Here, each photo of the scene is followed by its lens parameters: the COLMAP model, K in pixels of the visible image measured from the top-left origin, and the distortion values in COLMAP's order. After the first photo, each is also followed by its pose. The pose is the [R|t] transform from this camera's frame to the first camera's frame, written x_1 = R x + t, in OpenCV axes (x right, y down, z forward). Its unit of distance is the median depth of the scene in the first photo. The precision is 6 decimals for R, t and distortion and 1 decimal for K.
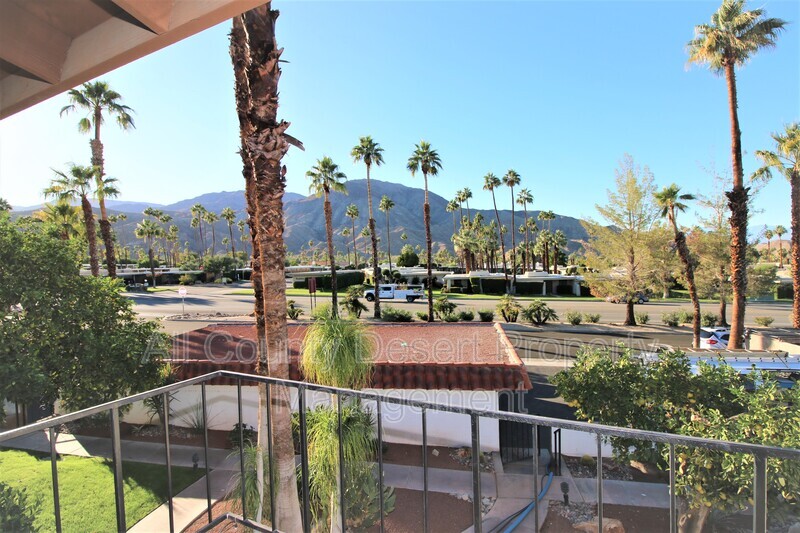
lens RADIAL K [[422.5, 0, 401.5], [0, 422.5, 268.2], [0, 0, 1]] dist [-0.003843, -0.000657]
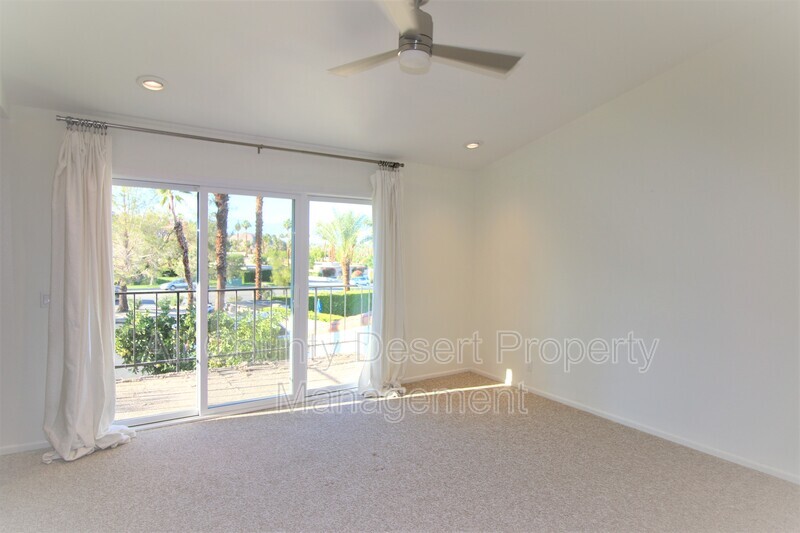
lens RADIAL K [[475.6, 0, 400.9], [0, 475.6, 267.4], [0, 0, 1]] dist [0.000846, -0.000358]
pose [[0.497927, 0.009912, 0.867162, -0.078957], [-0.035948, 0.999311, 0.009219, 0.001011], [-0.866474, -0.035763, 0.497940, -0.080656]]
